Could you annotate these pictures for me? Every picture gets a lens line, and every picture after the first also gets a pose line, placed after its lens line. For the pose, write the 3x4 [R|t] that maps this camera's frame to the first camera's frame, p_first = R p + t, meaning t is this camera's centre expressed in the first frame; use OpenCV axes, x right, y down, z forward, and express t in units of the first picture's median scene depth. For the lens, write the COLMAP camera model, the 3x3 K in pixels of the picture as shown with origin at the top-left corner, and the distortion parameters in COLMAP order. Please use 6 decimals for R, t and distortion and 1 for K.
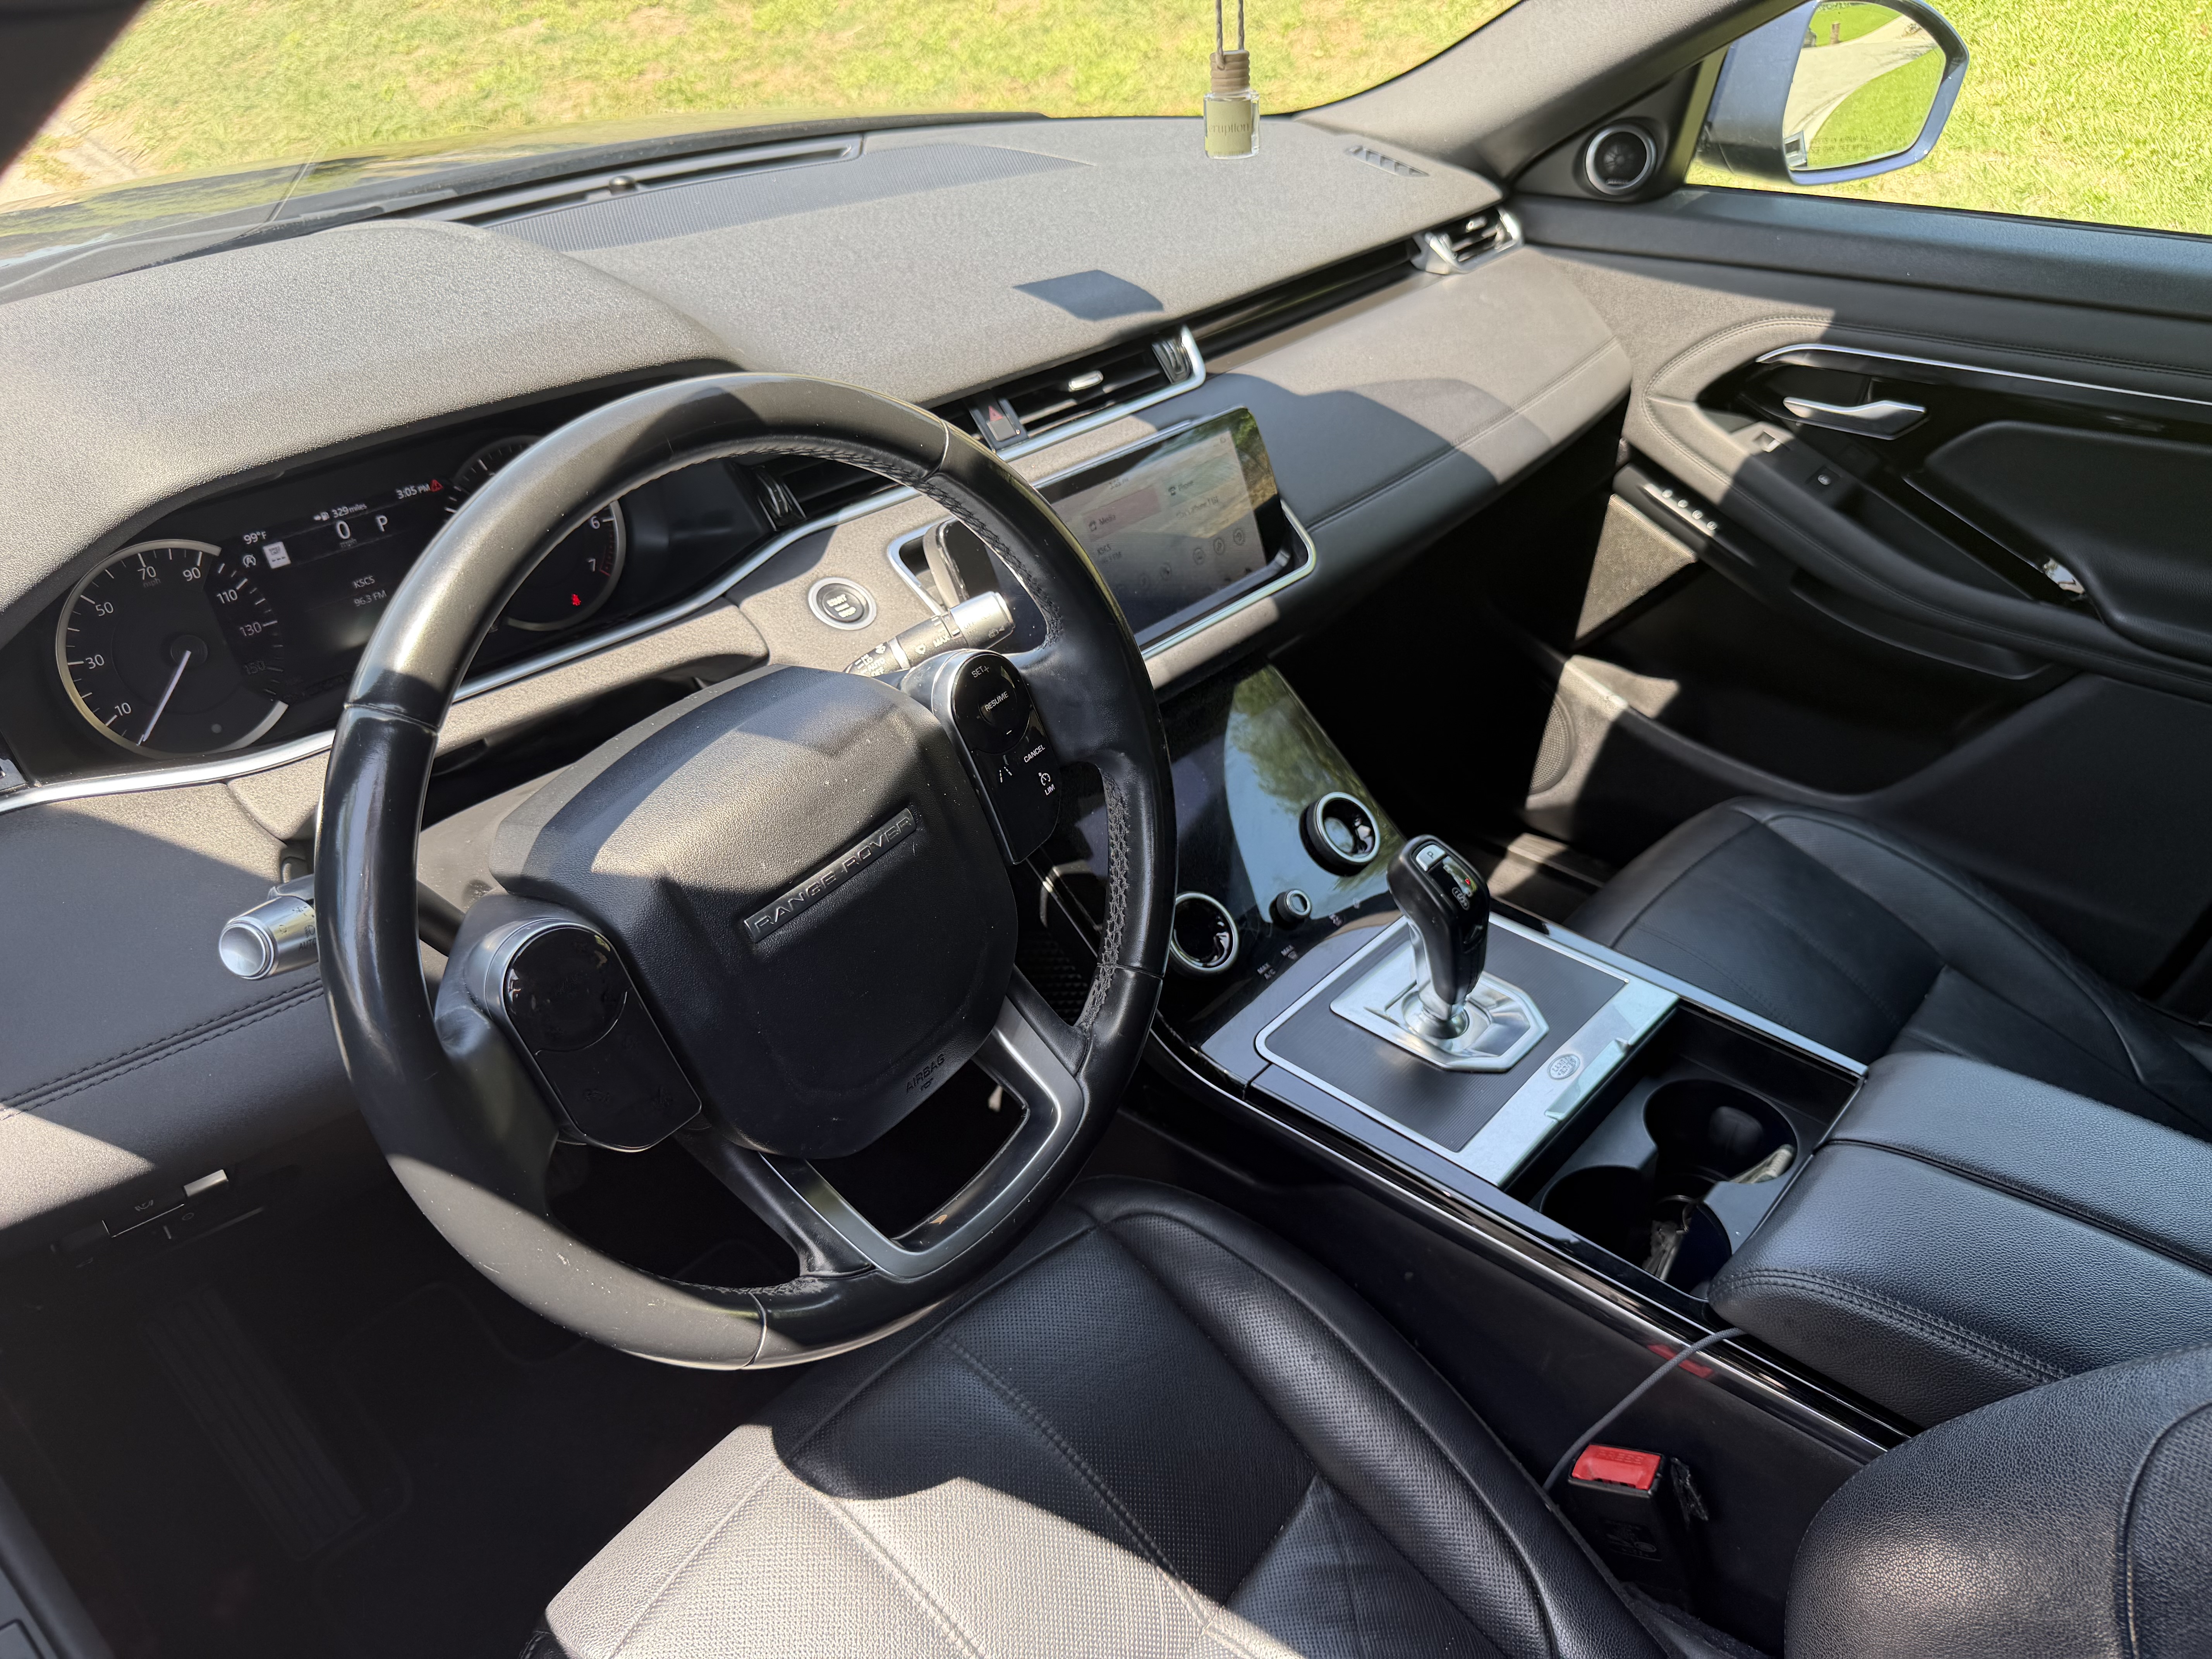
lens RADIAL K [[1690.9, 0, 1106.0], [0, 1690.9, 829.5], [0, 0, 1]] dist [-0.061667, 0.030890]
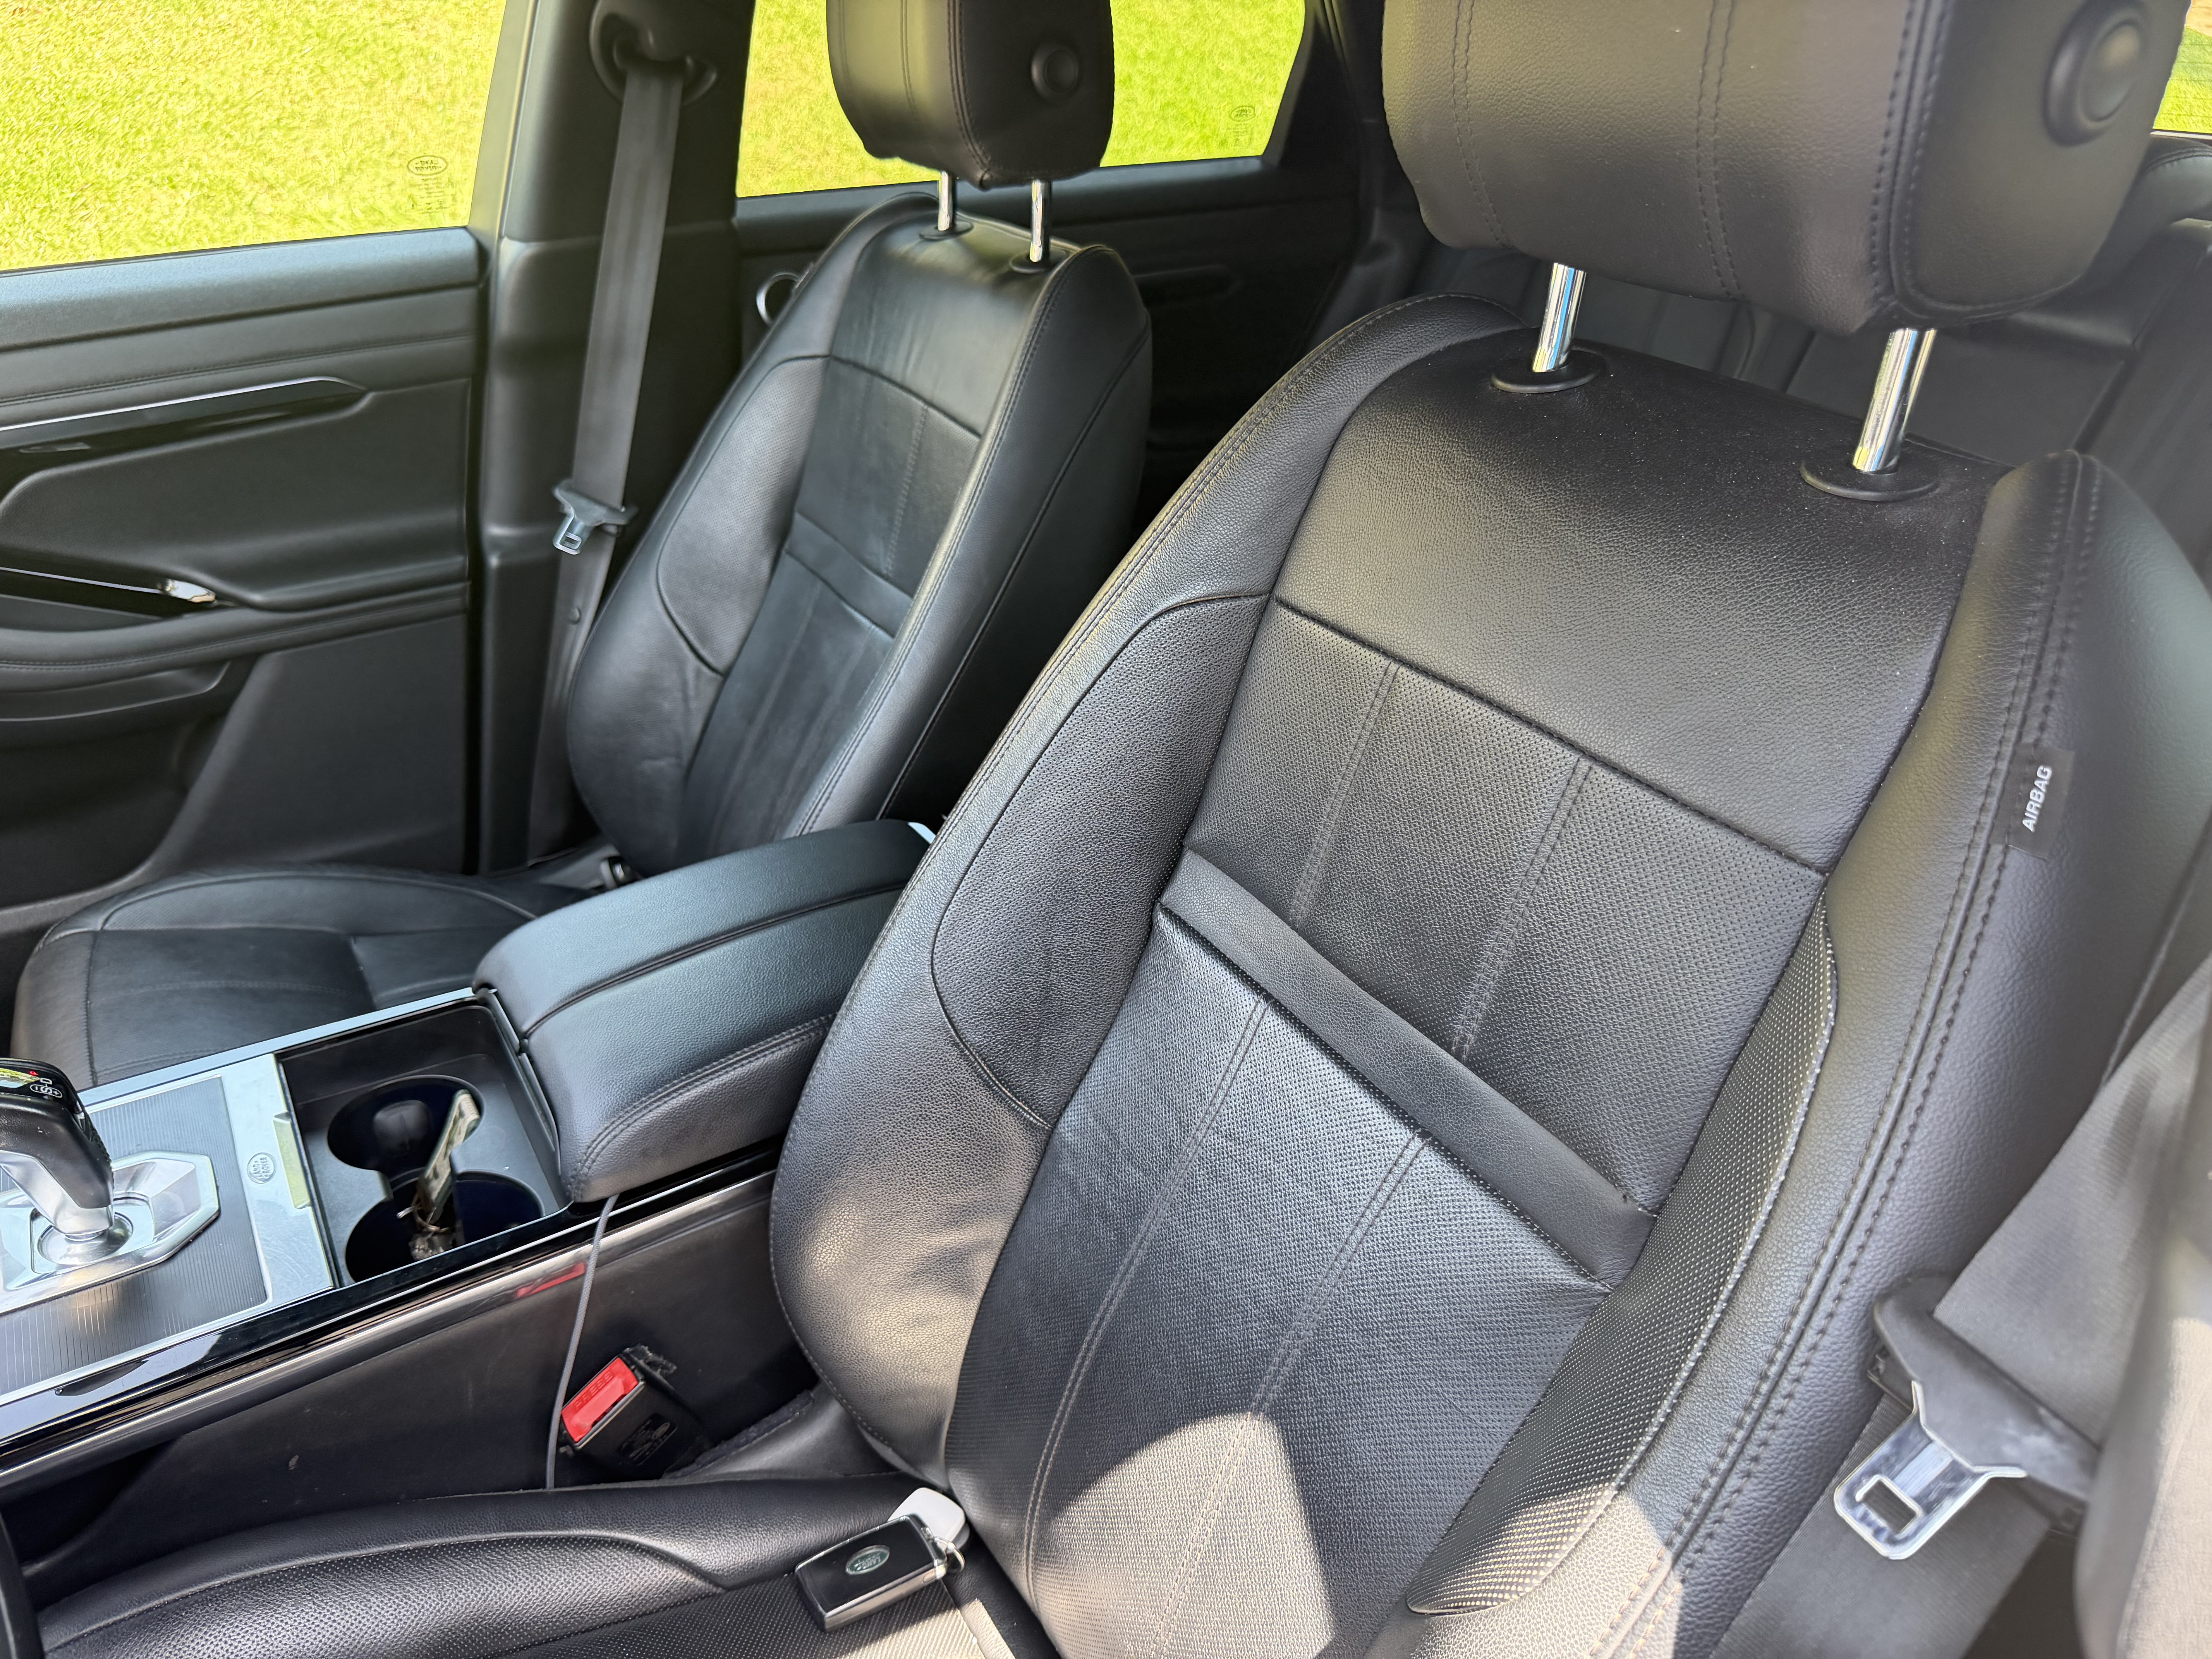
lens RADIAL K [[1690.9, 0, 1106.0], [0, 1690.9, 829.5], [0, 0, 1]] dist [-0.061667, 0.030890]
pose [[0.230374, -0.438645, 0.868630, -0.325744], [0.503525, 0.817582, 0.279324, -0.032406], [-0.832700, 0.373028, 0.409219, 0.165376]]
